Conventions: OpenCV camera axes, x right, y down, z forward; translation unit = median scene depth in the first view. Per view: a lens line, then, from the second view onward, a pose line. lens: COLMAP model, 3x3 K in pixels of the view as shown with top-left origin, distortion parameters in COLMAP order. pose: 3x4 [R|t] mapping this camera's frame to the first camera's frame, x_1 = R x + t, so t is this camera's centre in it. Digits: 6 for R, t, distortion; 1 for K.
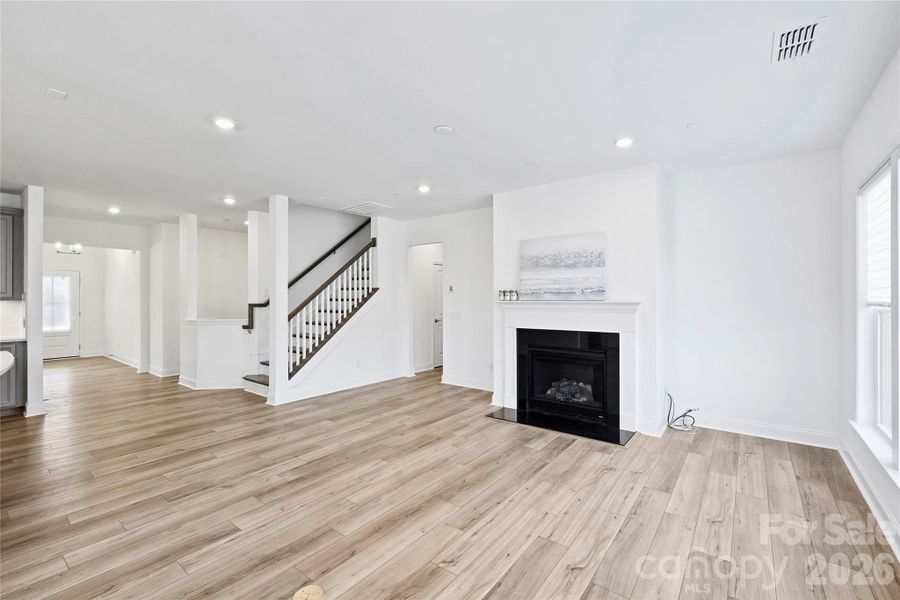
lens RADIAL K [[392.0, 0, 461.9], [0, 392.0, 302.8], [0, 0, 1]] dist [0.003021, 0.000138]
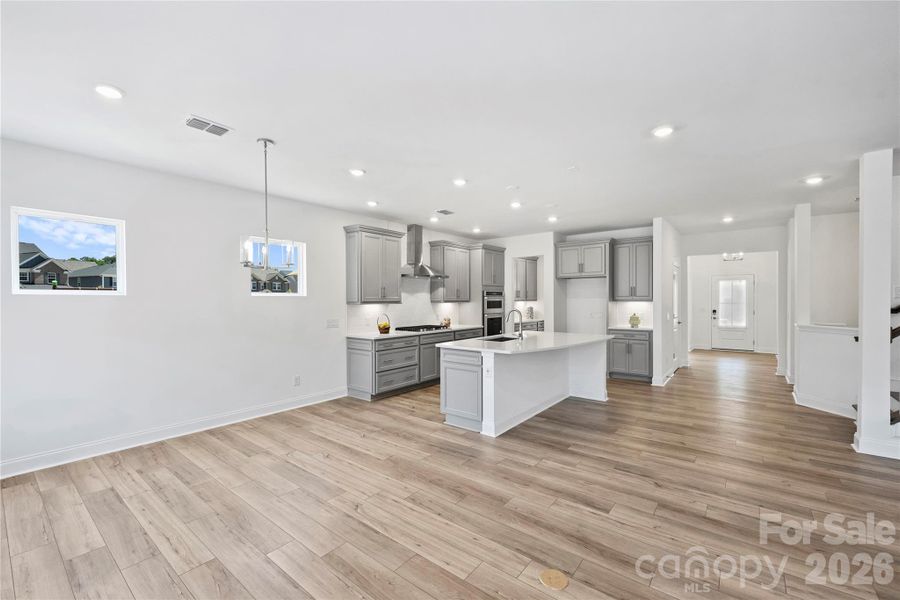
lens RADIAL K [[369.0, 0, 420.8], [0, 369.0, 302.3], [0, 0, 1]] dist [-0.000642, -0.000330]
pose [[-0.049489, 0.010140, -0.998723, 0.256411], [-0.009680, 0.999897, 0.010631, -0.010031], [0.998728, 0.010194, -0.049386, 0.271847]]
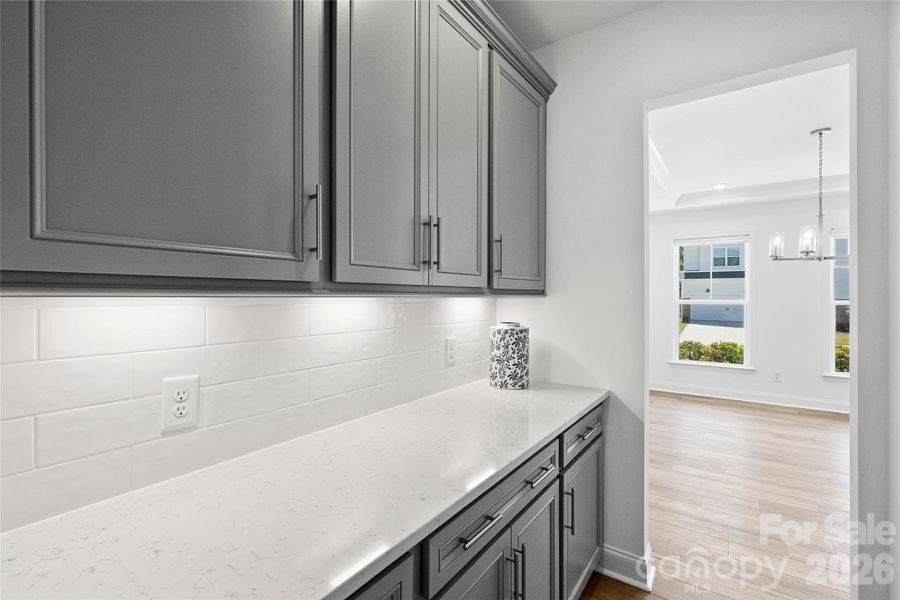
lens RADIAL K [[409.3, 0, 466.1], [0, 409.3, 291.9], [0, 0, 1]] dist [0.022996, 0.000207]
pose [[0.076250, -0.007036, -0.997064, -1.583588], [-0.016158, 0.999835, -0.008292, 0.001671], [0.996958, 0.016742, 0.076124, 0.742593]]
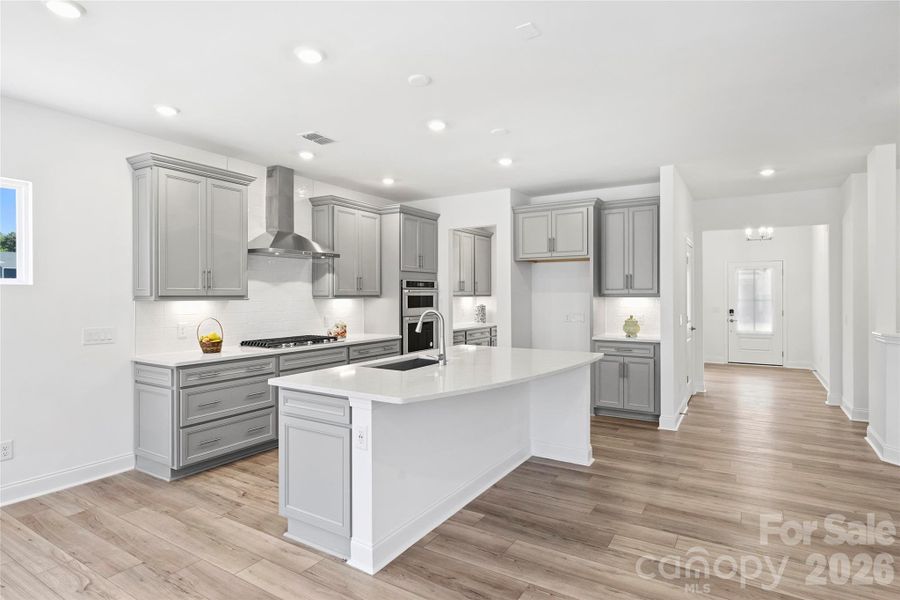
lens RADIAL K [[480.7, 0, 399.8], [0, 480.7, 293.8], [0, 0, 1]] dist [-0.004738, -0.001239]
pose [[0.043207, -0.000344, -0.999066, -0.059045], [-0.012322, 0.999924, -0.000877, -0.005966], [0.998990, 0.012349, 0.043200, 0.406482]]
